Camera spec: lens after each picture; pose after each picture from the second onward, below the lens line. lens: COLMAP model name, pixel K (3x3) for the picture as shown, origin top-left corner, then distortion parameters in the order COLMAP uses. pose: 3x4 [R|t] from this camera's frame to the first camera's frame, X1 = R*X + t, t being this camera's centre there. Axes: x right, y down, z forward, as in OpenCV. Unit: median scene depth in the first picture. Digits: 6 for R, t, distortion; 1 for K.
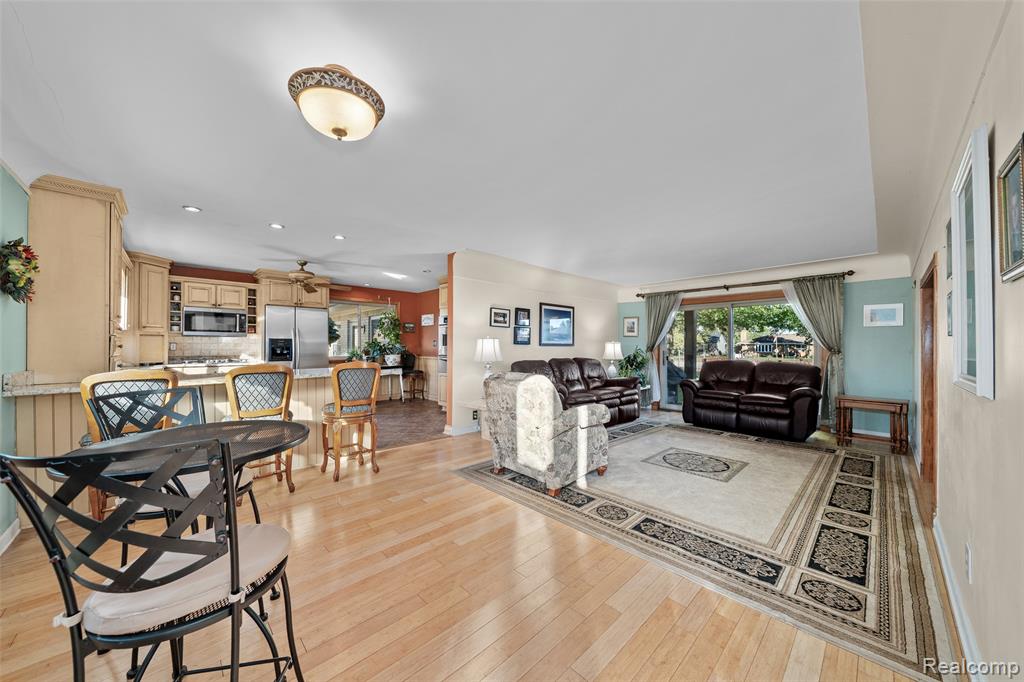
lens RADIAL K [[351.9, 0, 515.6], [0, 351.9, 346.5], [0, 0, 1]] dist [-0.005262, 0.000548]
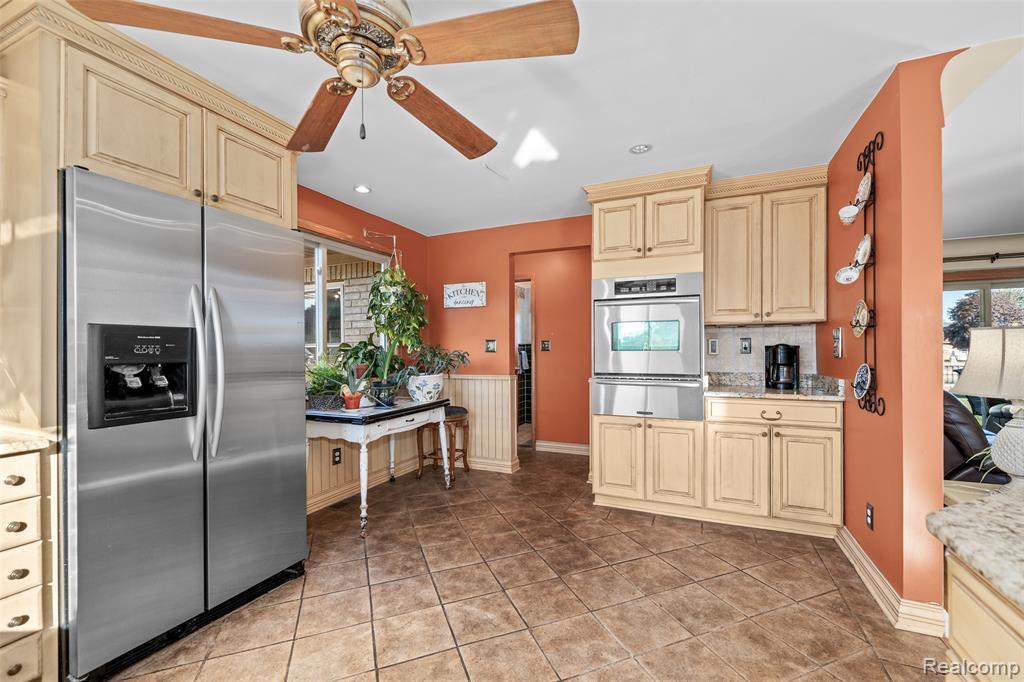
lens RADIAL K [[422.4, 0, 517.7], [0, 422.4, 349.2], [0, 0, 1]] dist [-0.003394, -0.000382]
pose [[0.921100, -0.008513, 0.389234, -0.611622], [0.011351, 0.999923, -0.004991, -0.002688], [-0.389161, 0.009016, 0.921126, 0.718855]]
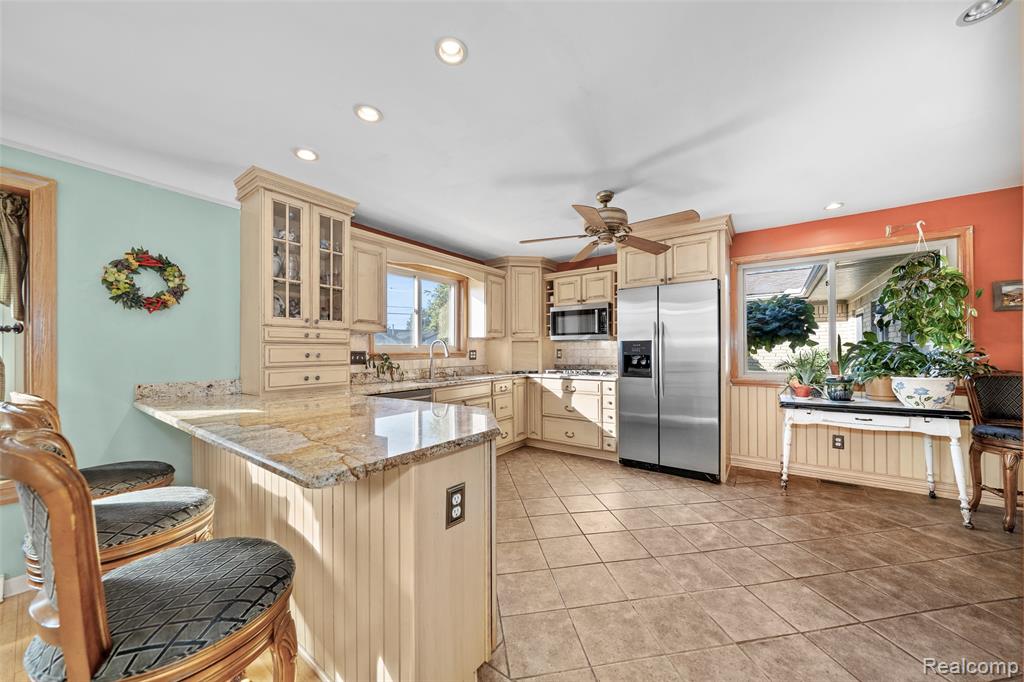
lens RADIAL K [[351.9, 0, 516.4], [0, 351.9, 346.8], [0, 0, 1]] dist [-0.005262, 0.000548]
pose [[0.185641, -0.017135, -0.982468, -0.113885], [0.001452, 0.999852, -0.017163, -0.001731], [0.982617, 0.001759, 0.185638, 0.755029]]
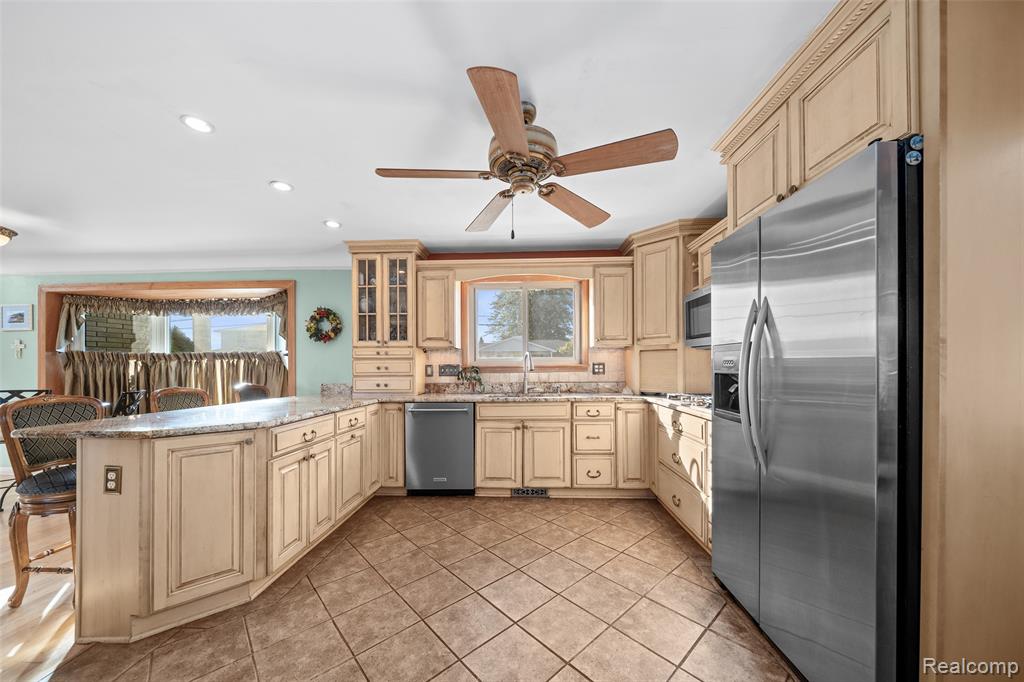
lens RADIAL K [[351.9, 0, 511.6], [0, 351.9, 363.0], [0, 0, 1]] dist [-0.005262, 0.000548]
pose [[-0.715010, -0.003323, -0.699107, -0.365391], [-0.000068, 0.999989, -0.004684, -0.004719], [0.699115, -0.003302, -0.715002, 1.196825]]
